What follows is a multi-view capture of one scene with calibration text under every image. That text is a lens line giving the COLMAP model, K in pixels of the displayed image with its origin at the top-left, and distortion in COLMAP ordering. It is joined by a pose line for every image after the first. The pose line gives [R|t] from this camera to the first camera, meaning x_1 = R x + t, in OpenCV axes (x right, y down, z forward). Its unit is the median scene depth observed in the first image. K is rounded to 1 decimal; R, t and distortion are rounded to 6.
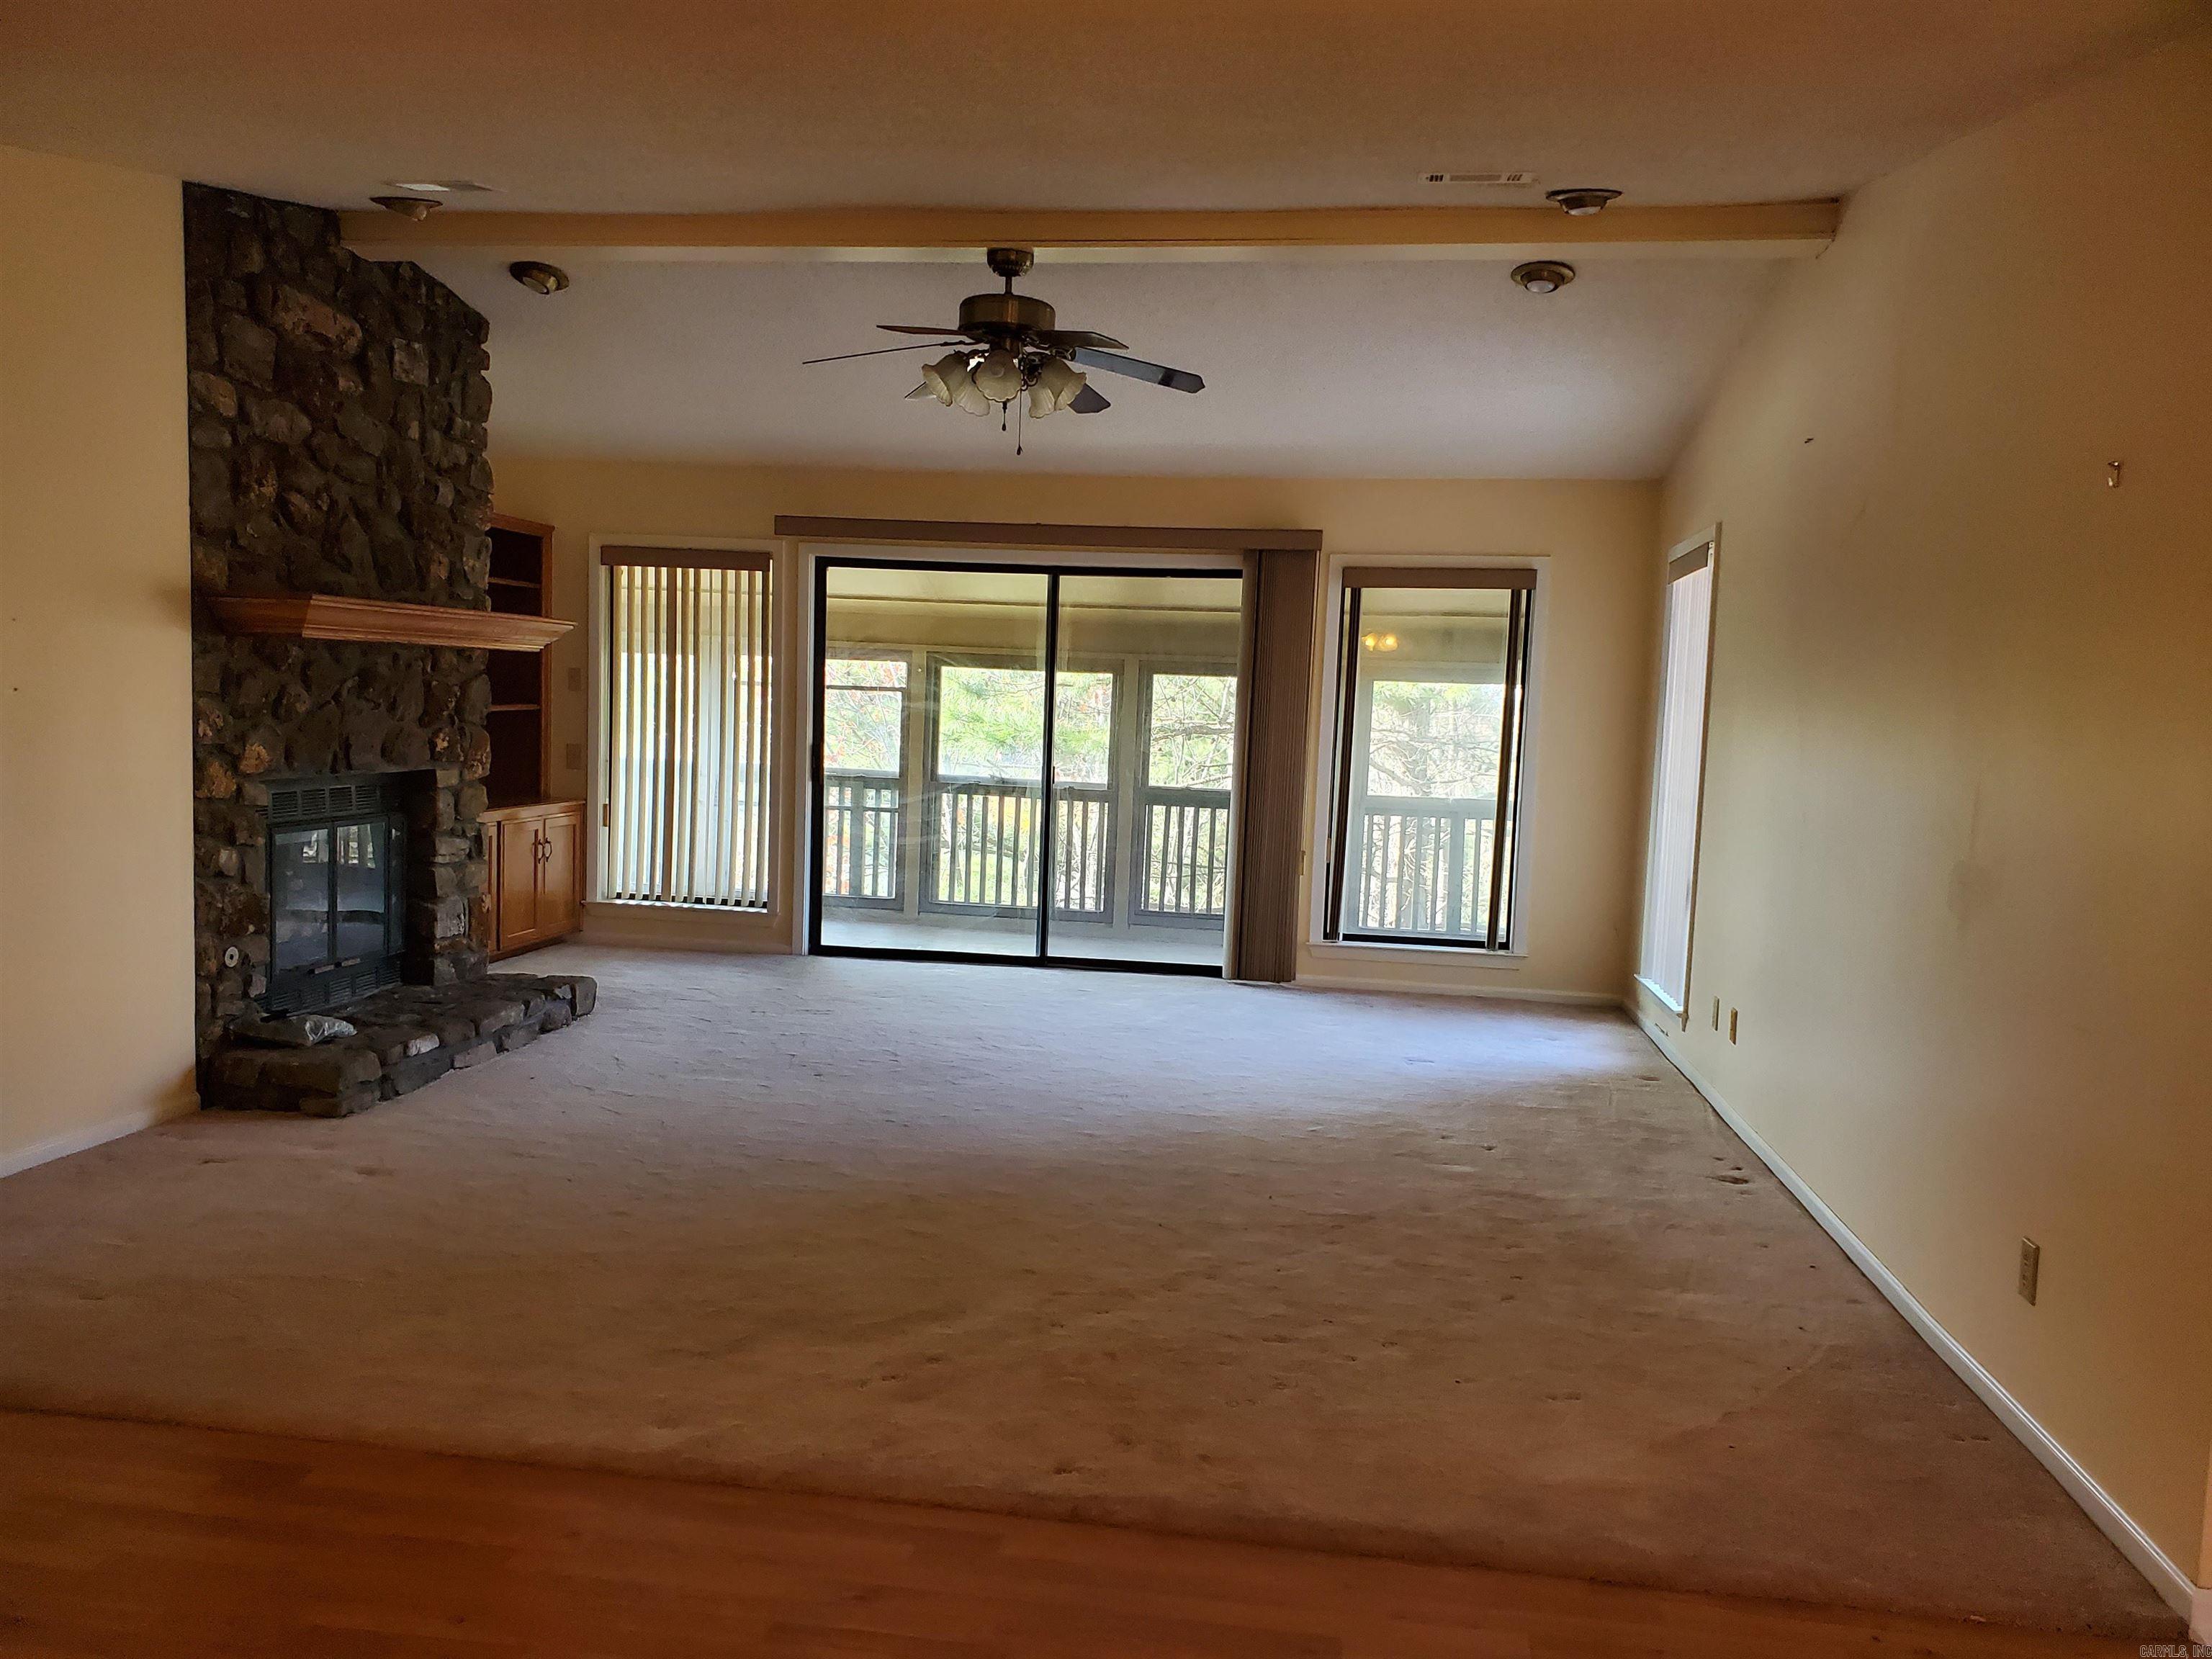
lens RADIAL K [[1667.4, 0, 1106.9], [0, 1667.4, 839.1], [0, 0, 1]] dist [0.104301, -0.226241]
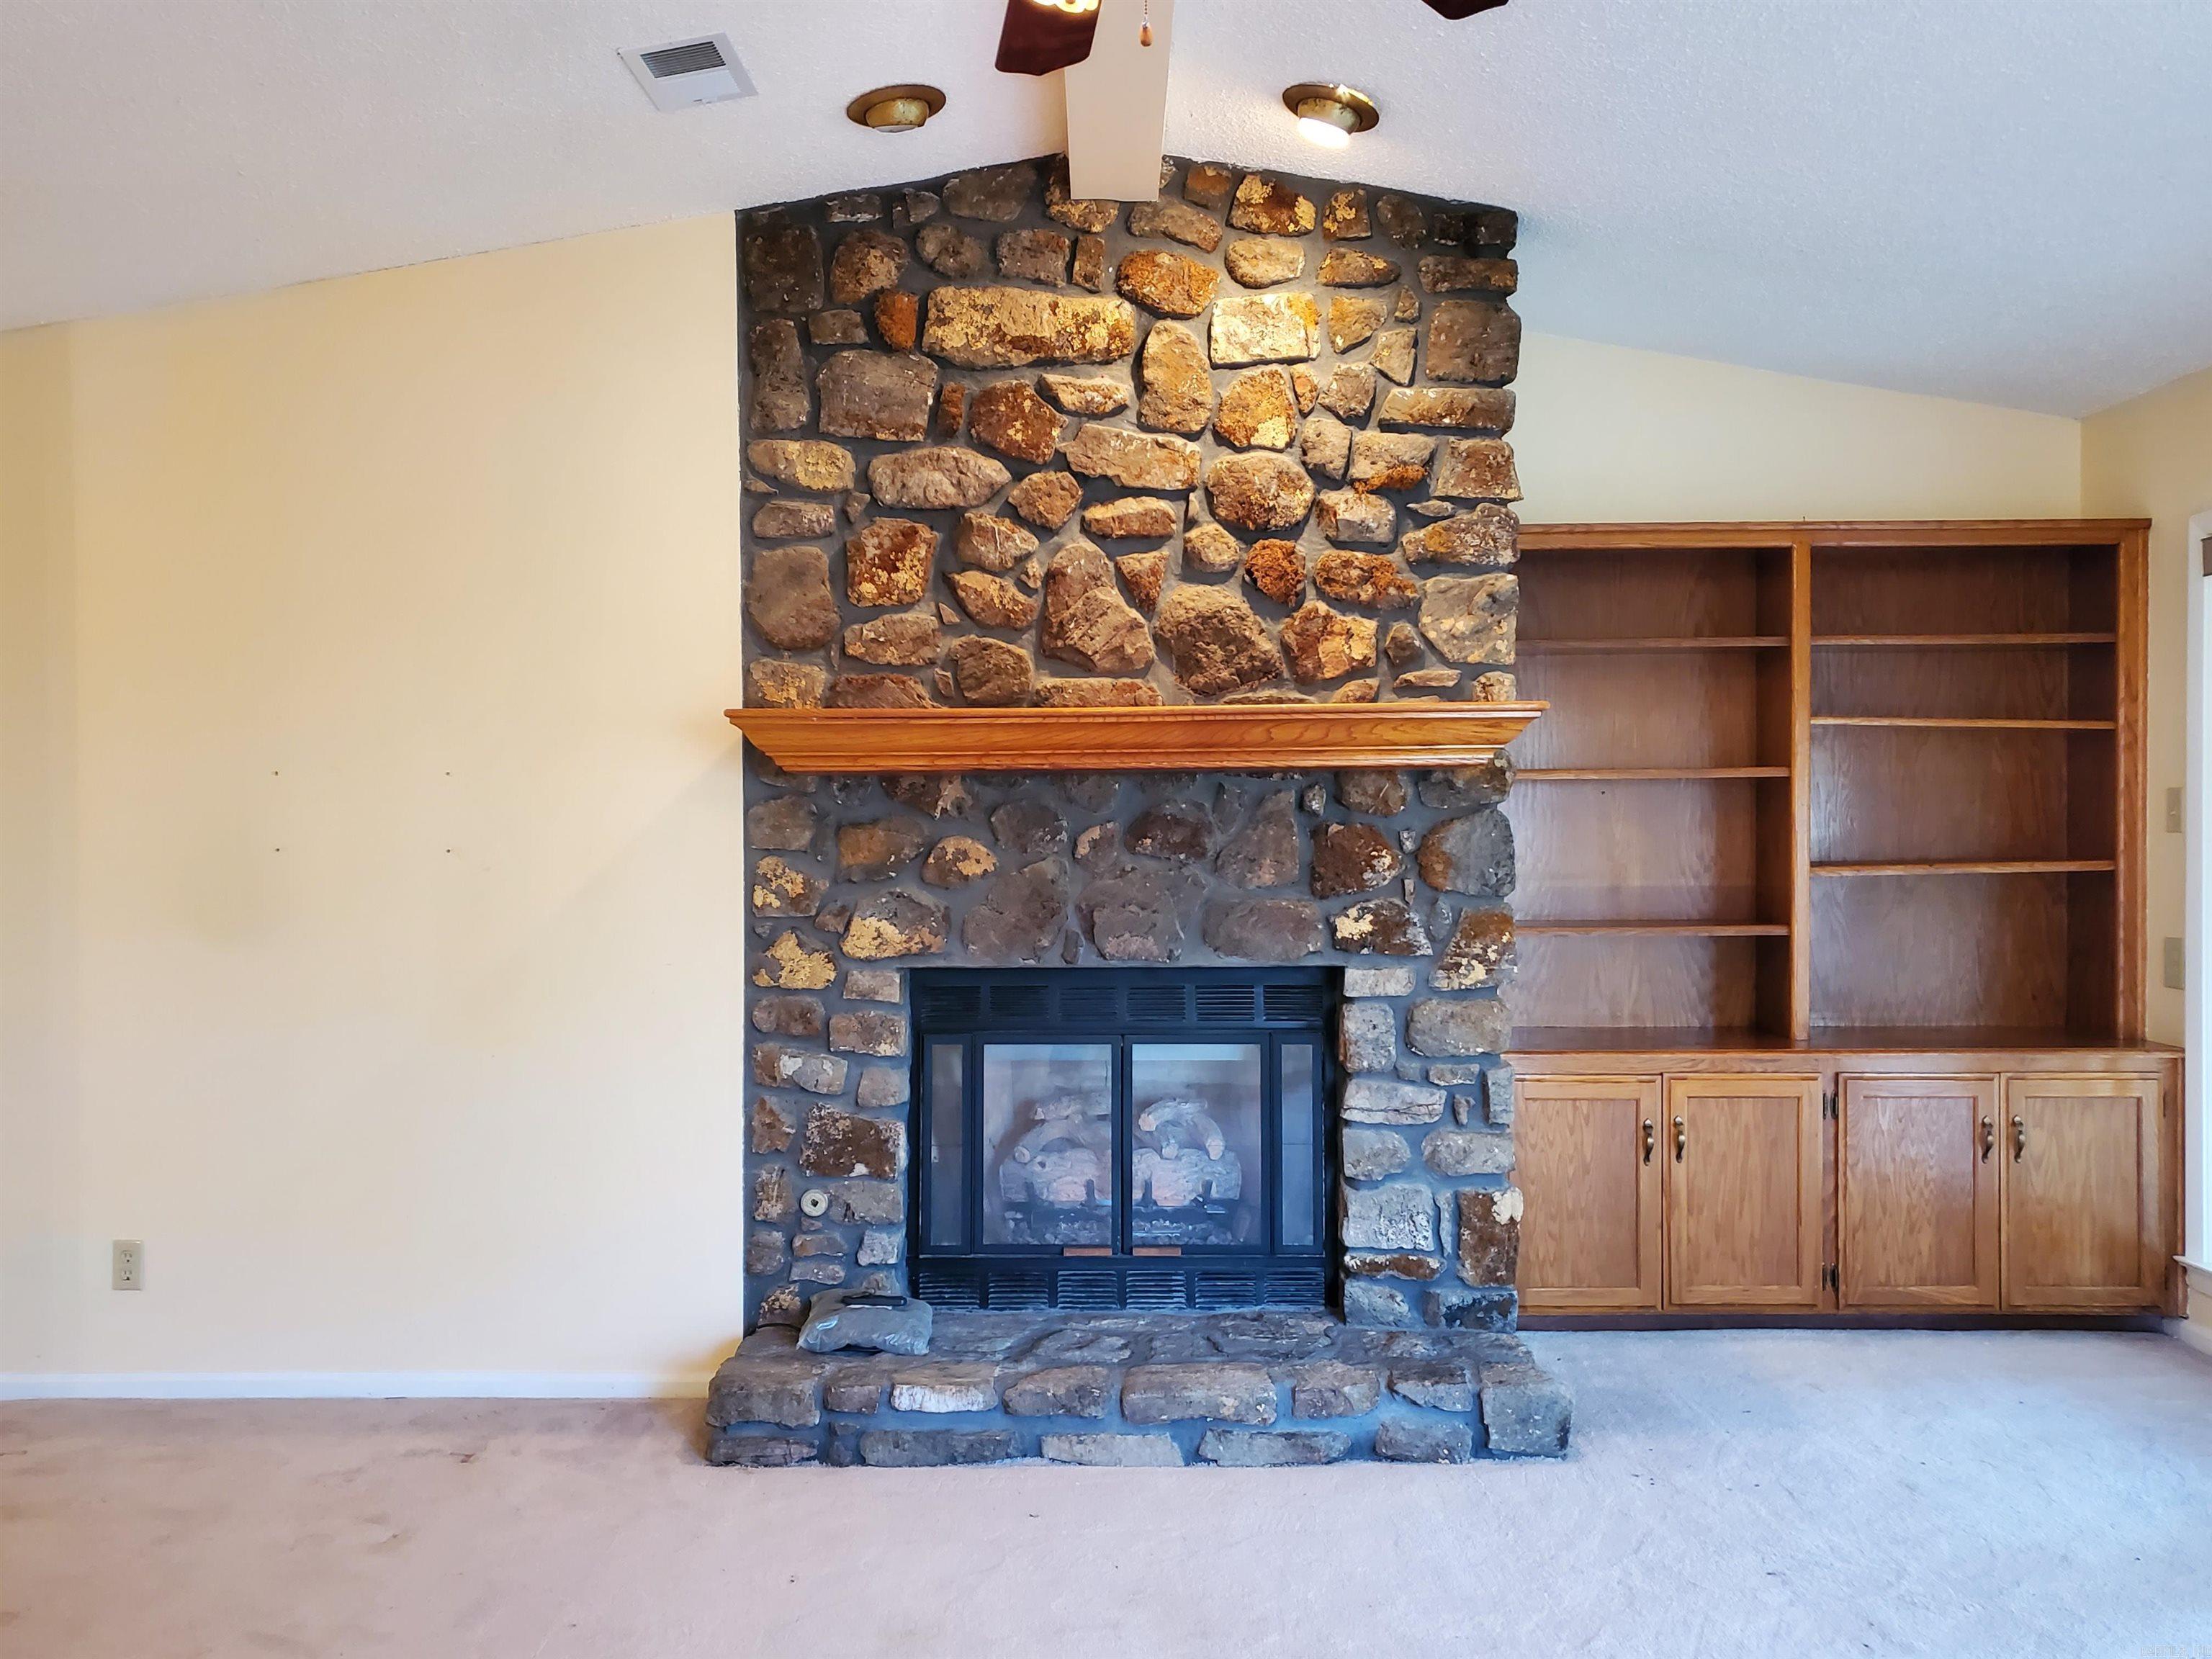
lens RADIAL K [[1749.9, 0, 1095.8], [0, 1749.9, 854.8], [0, 0, 1]] dist [0.118782, -0.290590]
pose [[0.124719, -0.027645, -0.991807, 0.182862], [-0.072082, 0.996718, -0.036846, -0.042215], [0.989570, 0.076087, 0.122317, 0.671991]]
